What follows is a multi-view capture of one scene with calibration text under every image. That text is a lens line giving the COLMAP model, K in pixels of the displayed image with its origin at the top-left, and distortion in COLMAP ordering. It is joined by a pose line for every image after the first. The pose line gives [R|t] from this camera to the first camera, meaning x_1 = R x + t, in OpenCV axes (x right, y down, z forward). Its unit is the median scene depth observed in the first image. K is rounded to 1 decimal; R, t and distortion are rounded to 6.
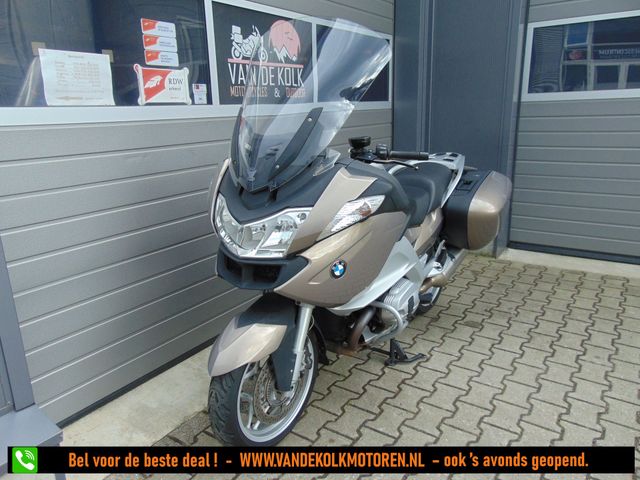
lens RADIAL K [[478.7, 0, 317.3], [0, 478.7, 243.1], [0, 0, 1]] dist [-0.010024, 0.046045]
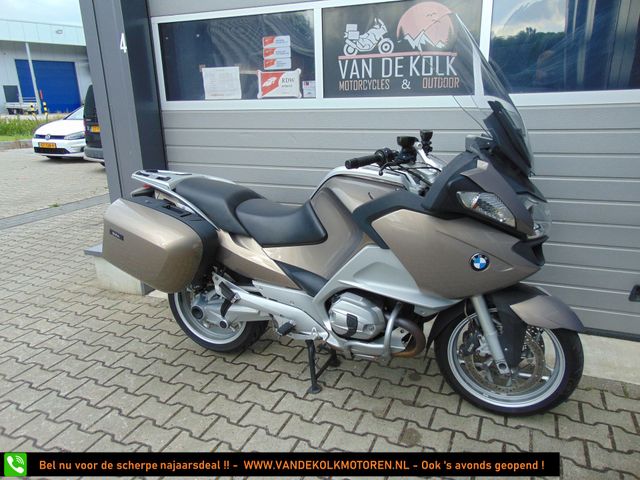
lens RADIAL K [[478.7, 0, 319.0], [0, 478.7, 239.4], [0, 0, 1]] dist [-0.010024, 0.046045]
pose [[0.188112, 0.304750, -0.933671, 0.958380], [-0.253347, 0.933526, 0.253660, -0.256199], [0.948909, 0.188827, 0.252815, 0.748796]]
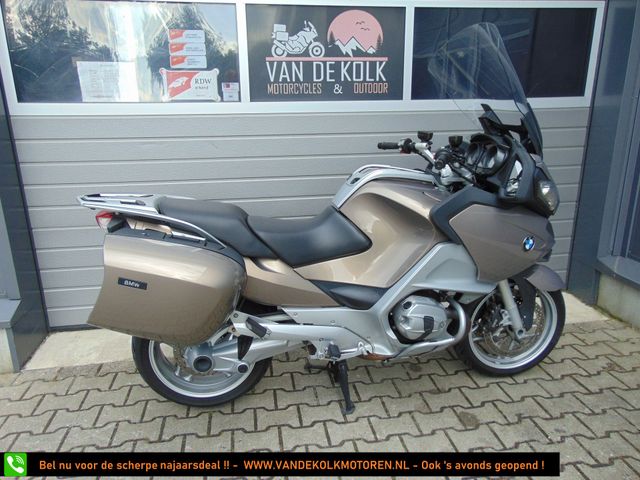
lens RADIAL K [[478.7, 0, 317.6], [0, 478.7, 239.4], [0, 0, 1]] dist [-0.010024, 0.046045]
pose [[0.683076, 0.222046, -0.695775, 0.690327], [-0.208038, 0.972352, 0.106070, -0.133743], [0.700091, 0.072294, 0.710384, 0.367137]]
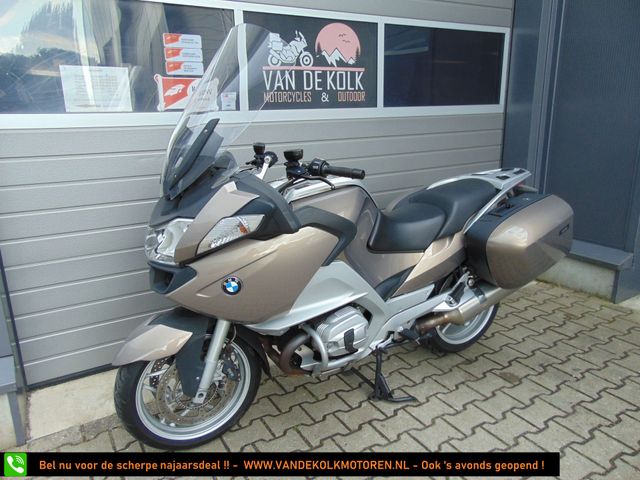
lens RADIAL K [[478.7, 0, 317.6], [0, 478.7, 239.4], [0, 0, 1]] dist [-0.010024, 0.046045]
pose [[0.906286, 0.118236, -0.405792, 0.378014], [-0.119123, 0.992609, 0.023169, -0.052617], [0.405532, 0.027341, 0.913672, 0.120481]]
